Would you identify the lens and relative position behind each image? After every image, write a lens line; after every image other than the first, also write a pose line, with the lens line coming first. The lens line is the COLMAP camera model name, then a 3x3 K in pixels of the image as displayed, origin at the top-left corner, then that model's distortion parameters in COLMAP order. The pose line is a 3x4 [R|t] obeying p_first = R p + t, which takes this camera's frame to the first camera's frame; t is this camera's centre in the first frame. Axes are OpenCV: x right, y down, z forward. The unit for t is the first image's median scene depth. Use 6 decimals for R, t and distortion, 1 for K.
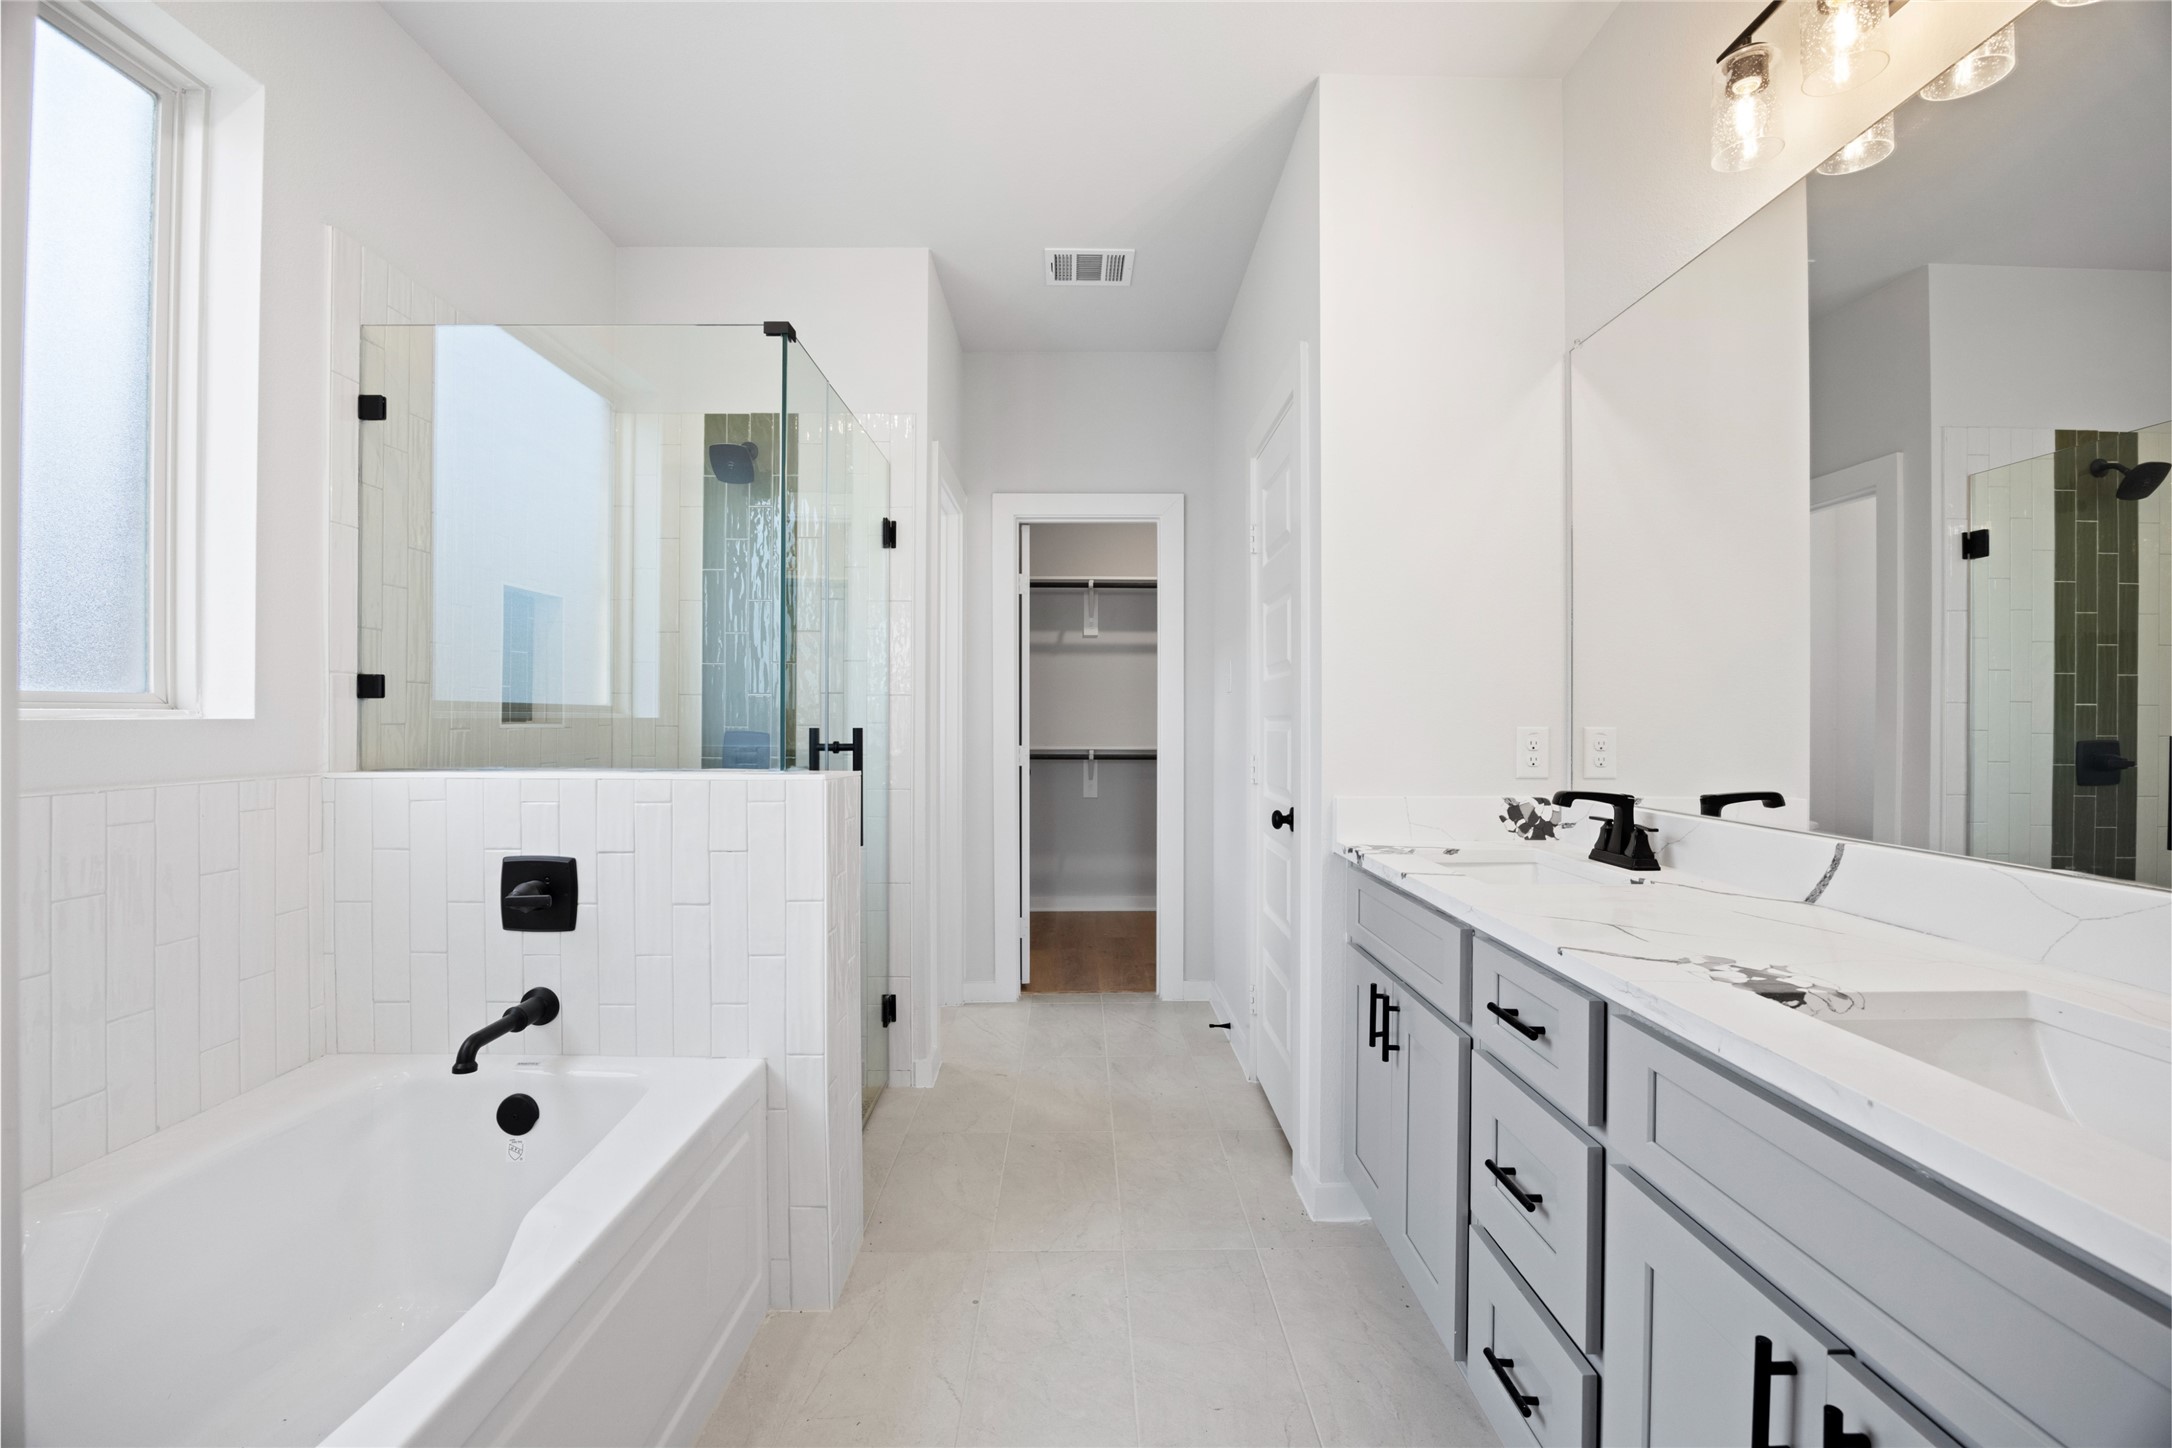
lens RADIAL K [[881.3, 0, 1014.7], [0, 881.3, 713.7], [0, 0, 1]] dist [-0.016739, 0.000751]
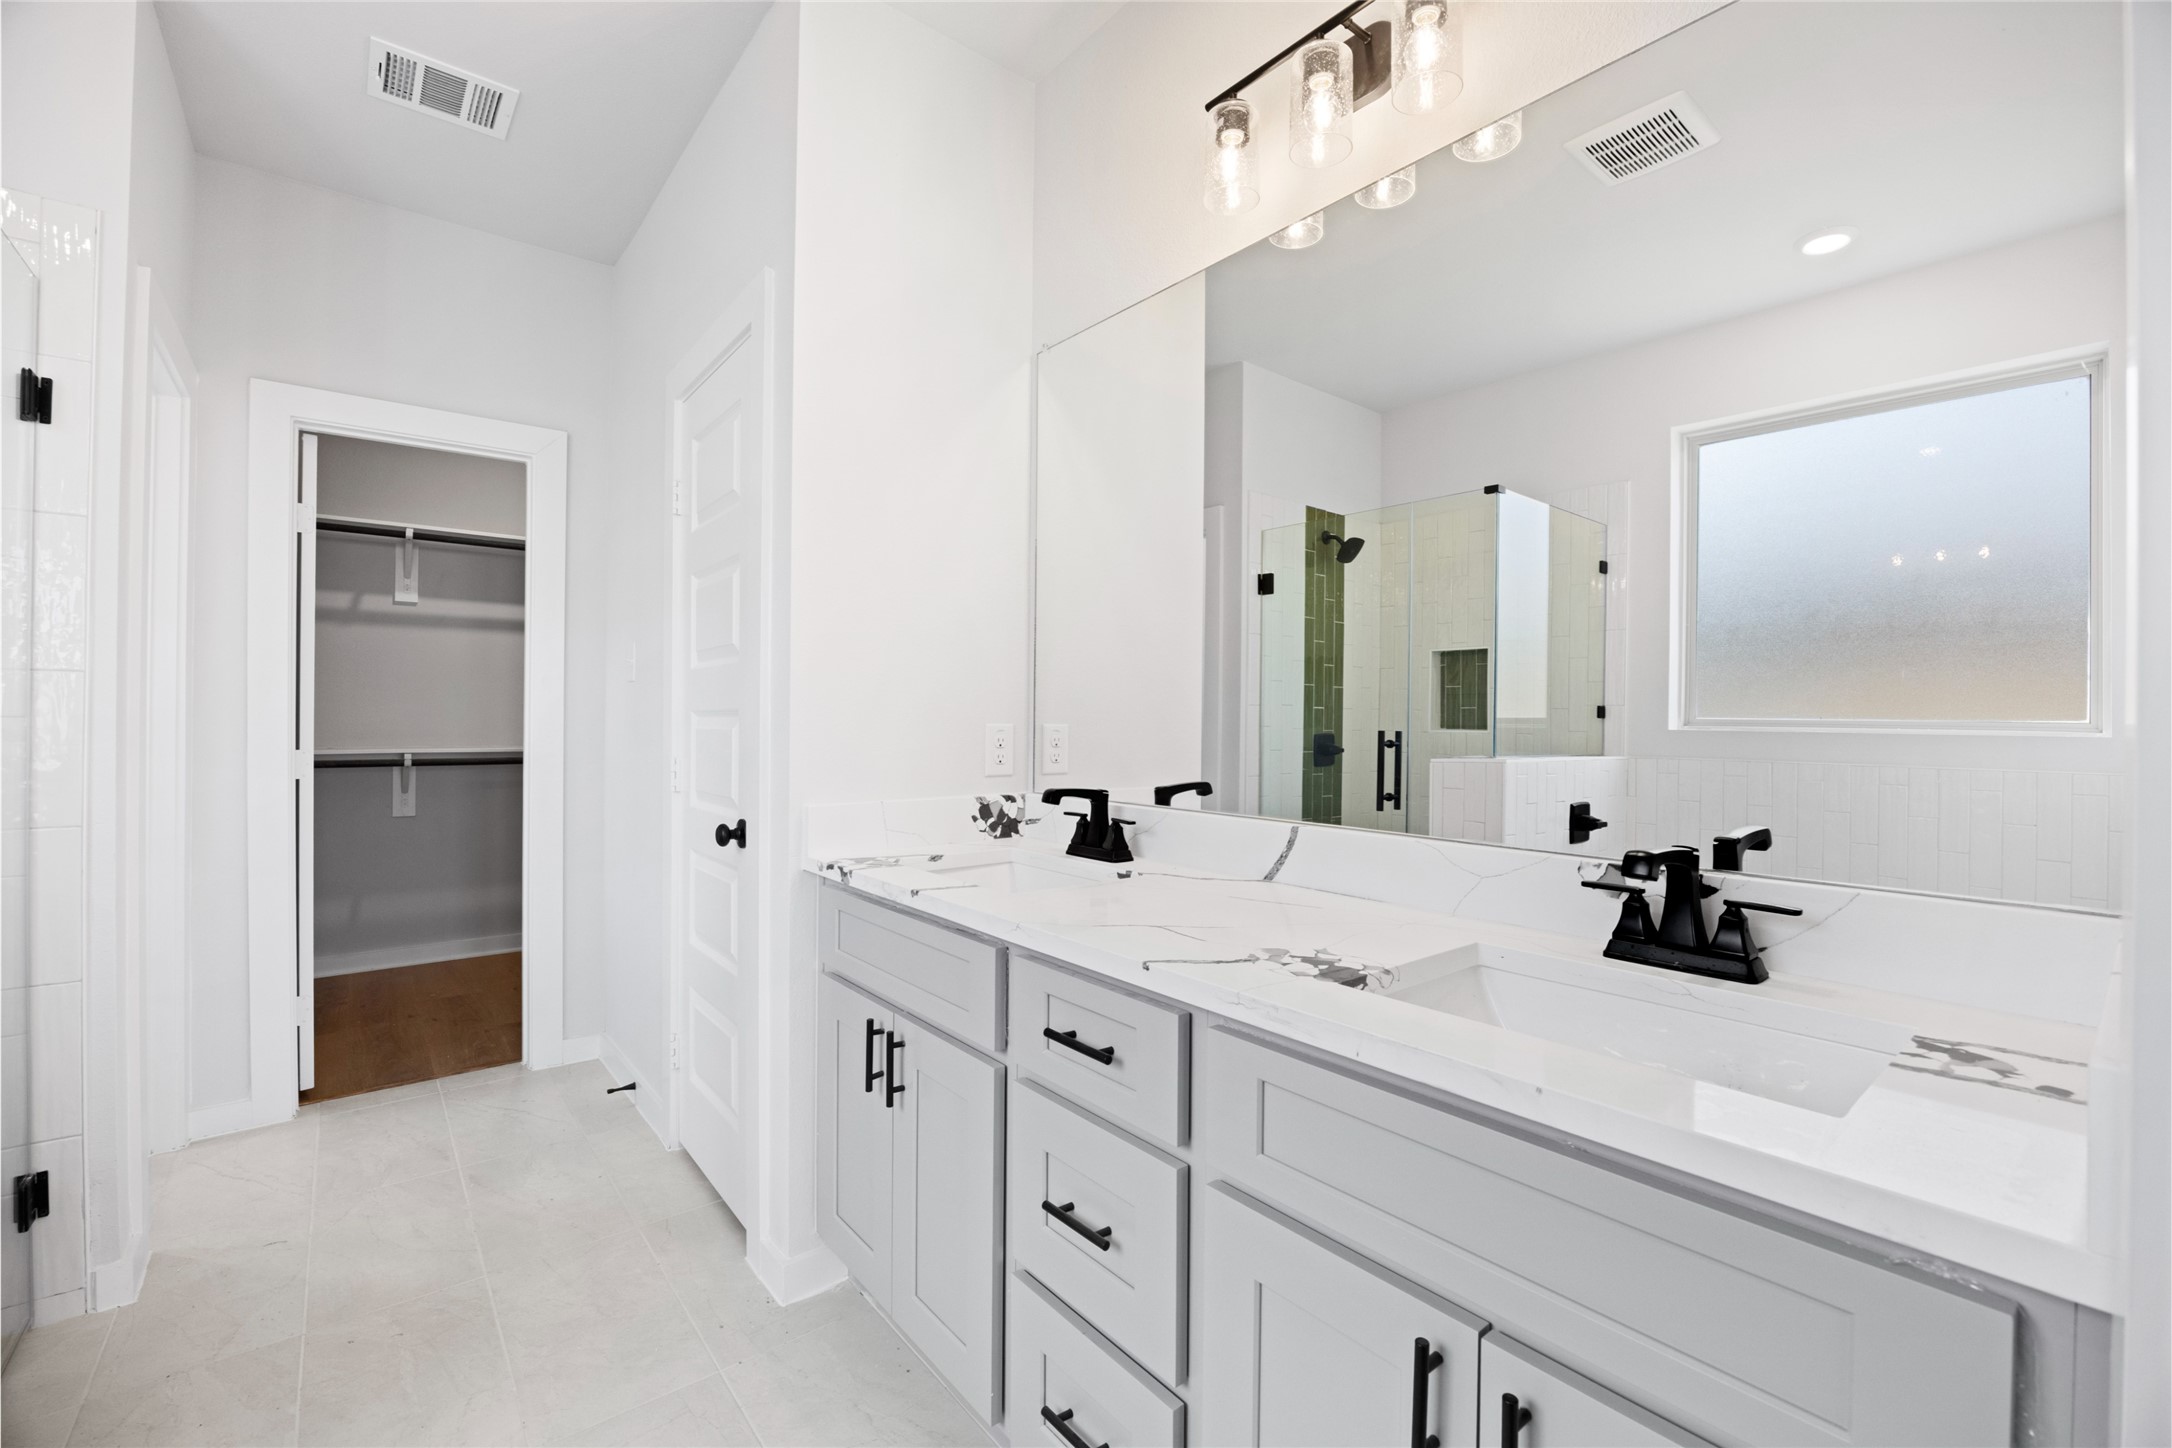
lens RADIAL K [[881.3, 0, 985.1], [0, 881.3, 714.5], [0, 0, 1]] dist [-0.016739, 0.000751]
pose [[0.752835, 0.006083, 0.658181, -0.078840], [-0.010137, 0.999946, 0.002353, 0.002046], [-0.658131, -0.008443, 0.752856, 0.260571]]
